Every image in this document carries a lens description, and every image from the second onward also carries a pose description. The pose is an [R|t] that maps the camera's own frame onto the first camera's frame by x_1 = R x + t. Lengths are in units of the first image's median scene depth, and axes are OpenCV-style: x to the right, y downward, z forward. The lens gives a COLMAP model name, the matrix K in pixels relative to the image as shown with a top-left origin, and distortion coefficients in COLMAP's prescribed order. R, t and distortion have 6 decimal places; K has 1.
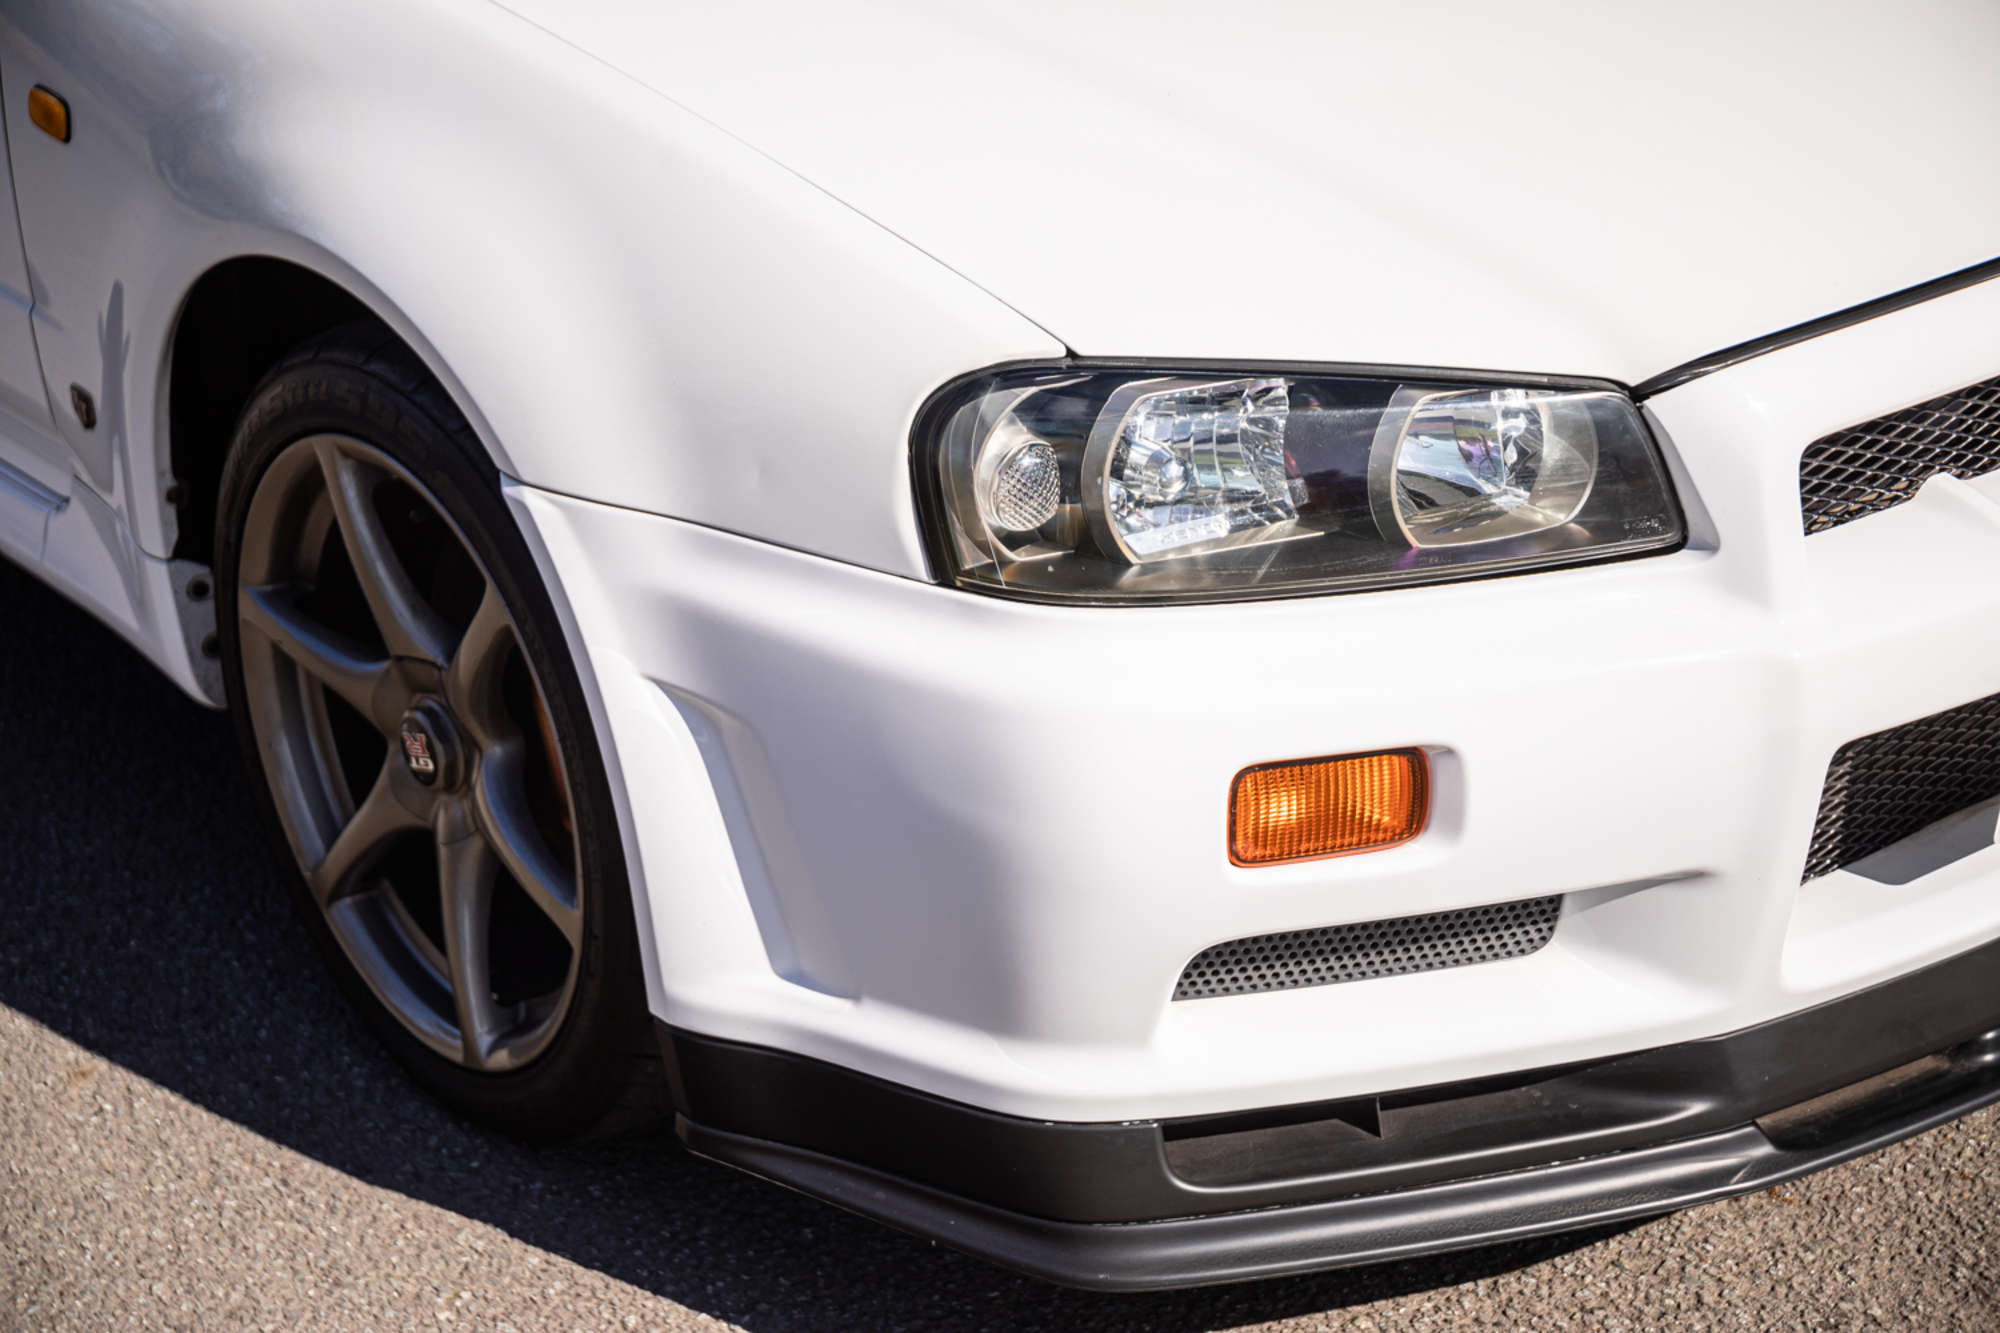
lens RADIAL K [[3653.2, 0, 990.9], [0, 3653.2, 658.3], [0, 0, 1]] dist [0.107809, 0.000000]
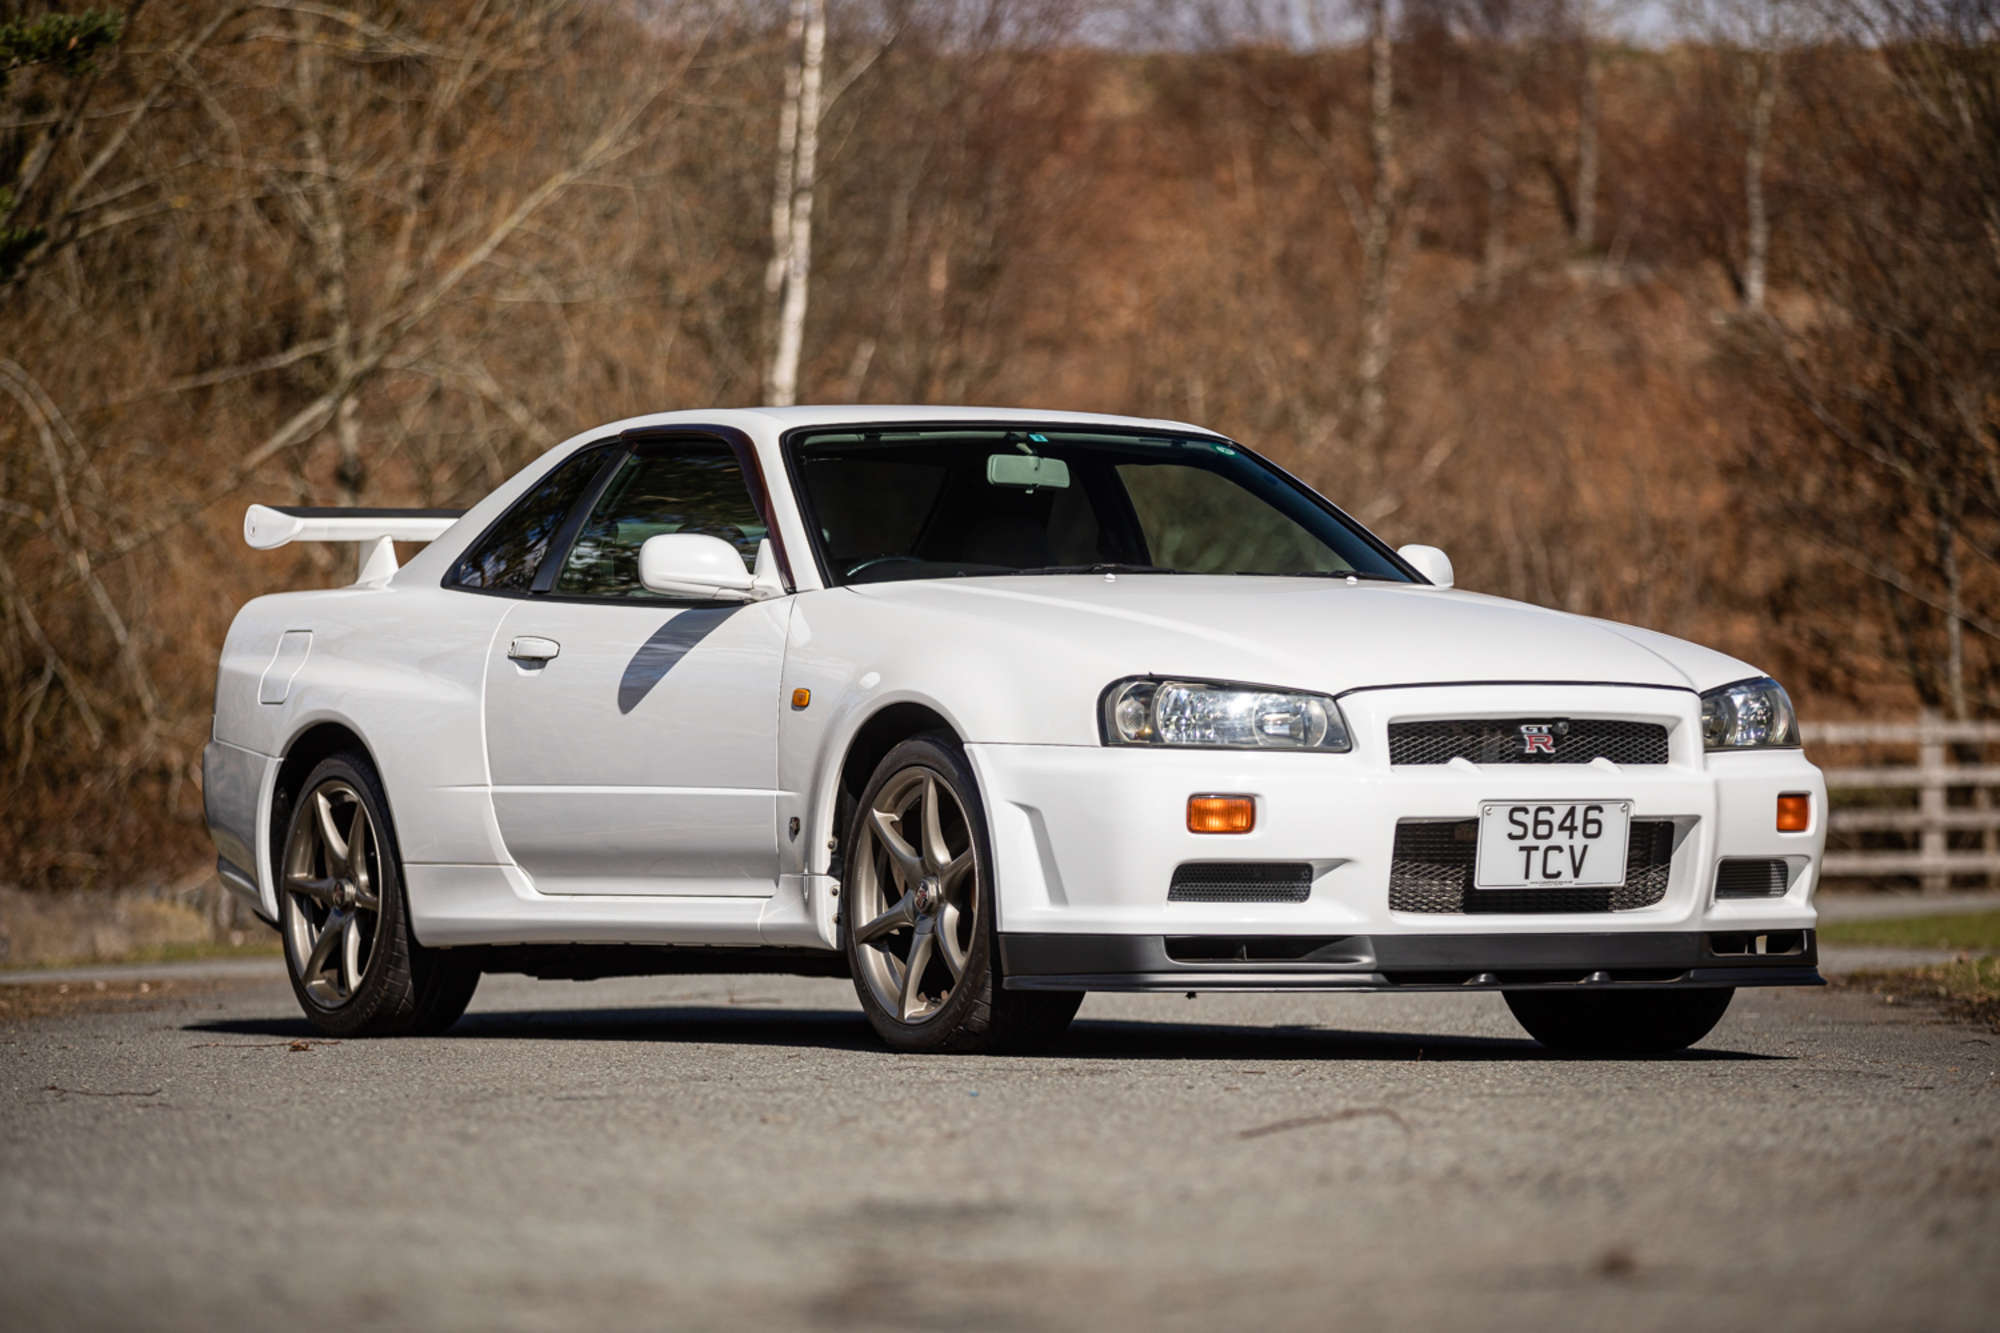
lens RADIAL K [[8963.9, 0, 997.5], [0, 8963.9, 655.6], [0, 0, 1]] dist [0.987054, 0.000000]
pose [[0.987611, 0.039167, -0.151957, 0.940345], [-0.099300, 0.905798, -0.411910, 2.732439], [0.121508, 0.421896, 0.898465, -5.248119]]
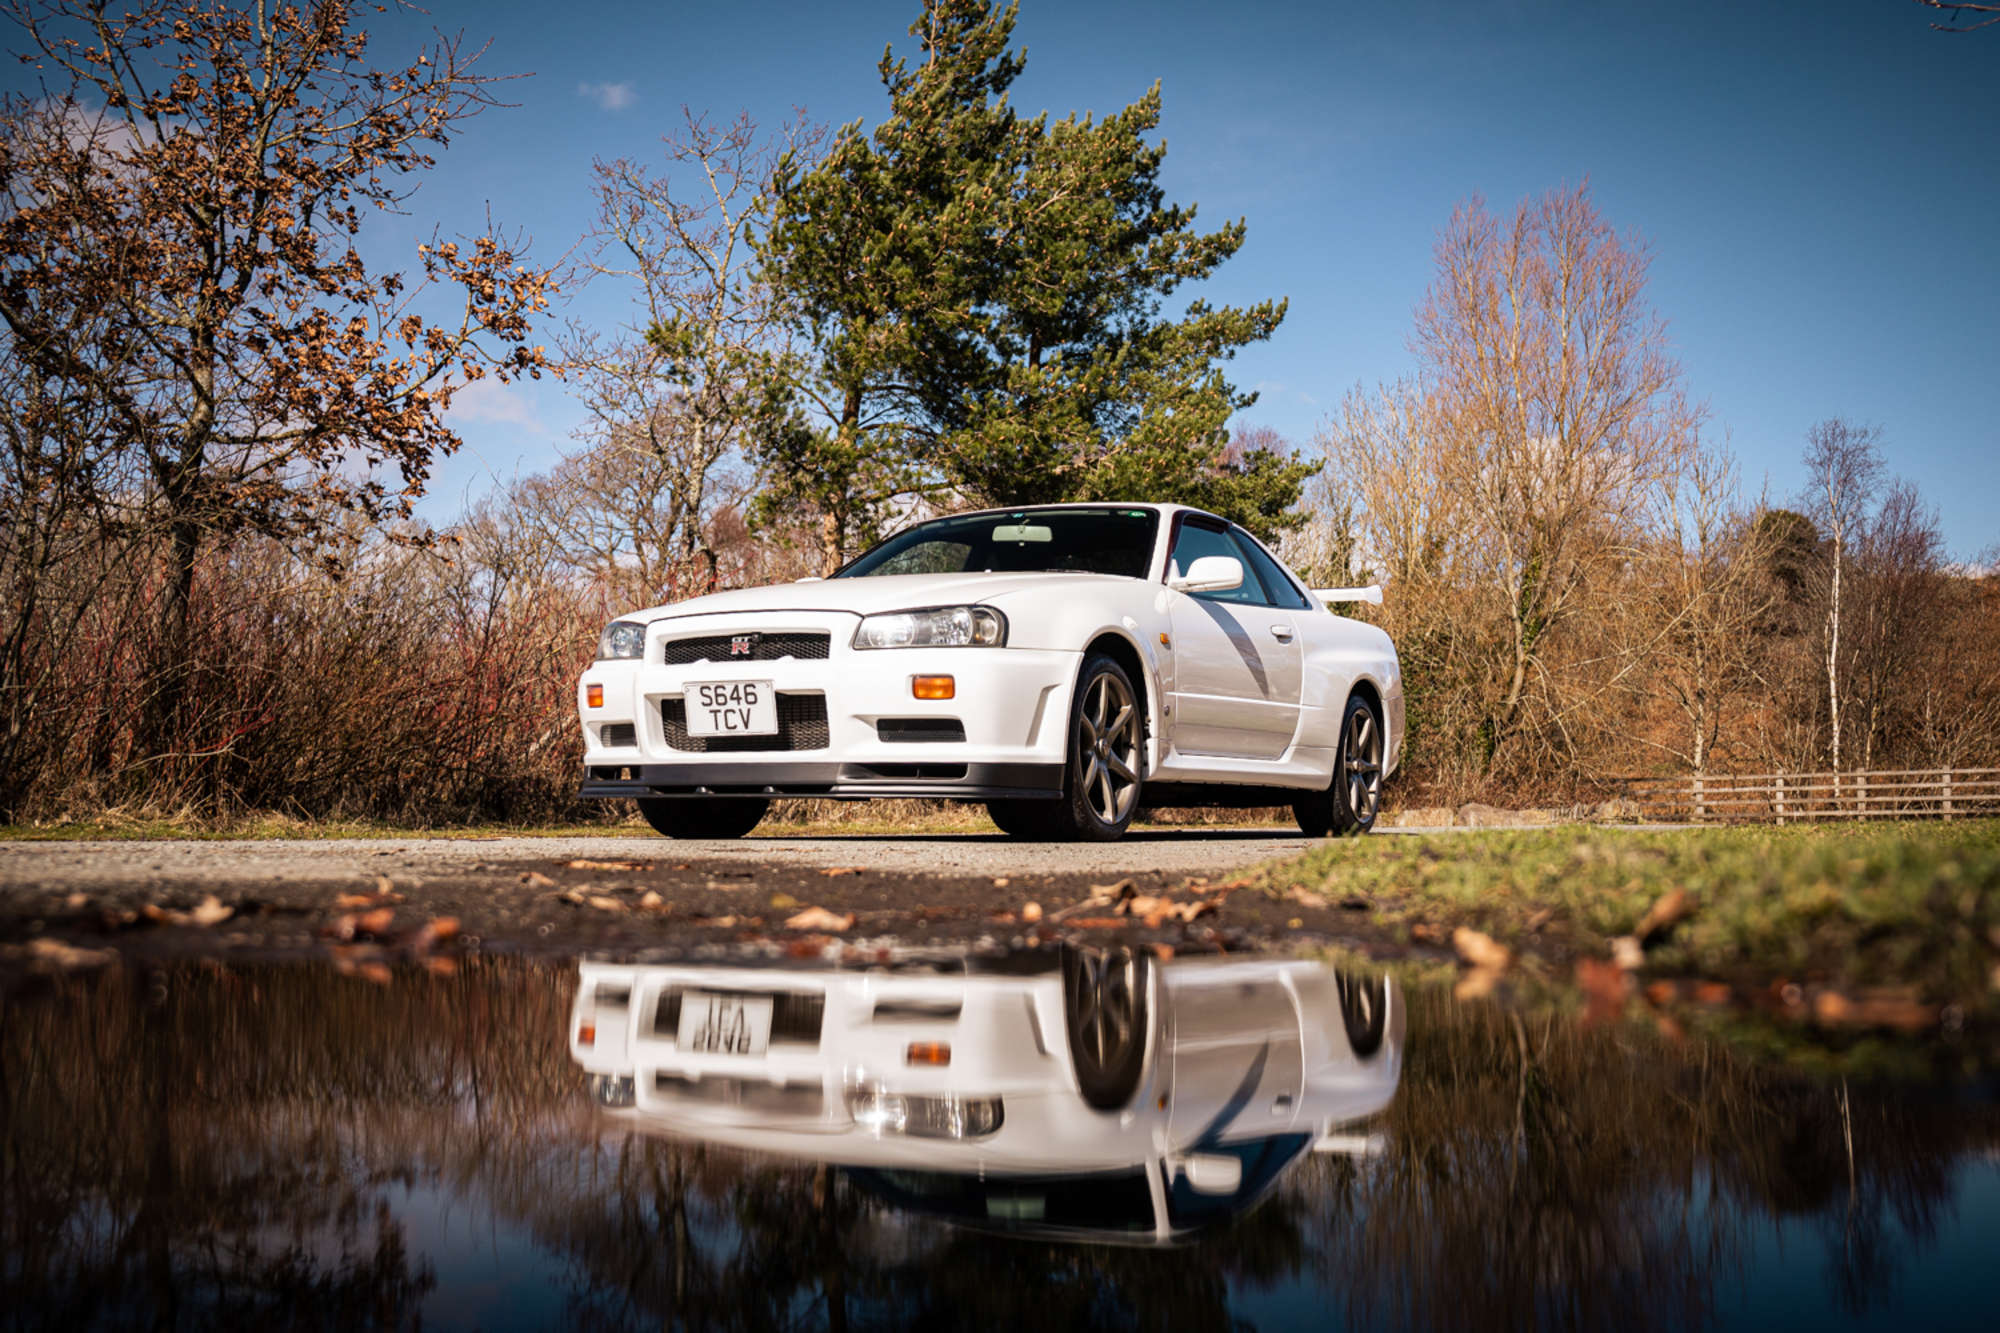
lens RADIAL K [[2089.0, 0, 998.8], [0, 2089.0, 670.4], [0, 0, 1]] dist [-0.028624, 0.000000]
pose [[0.429788, -0.008102, -0.902893, 2.826365], [-0.386481, 0.902078, -0.192064, 0.332264], [0.816036, 0.431498, 0.384571, 0.256820]]
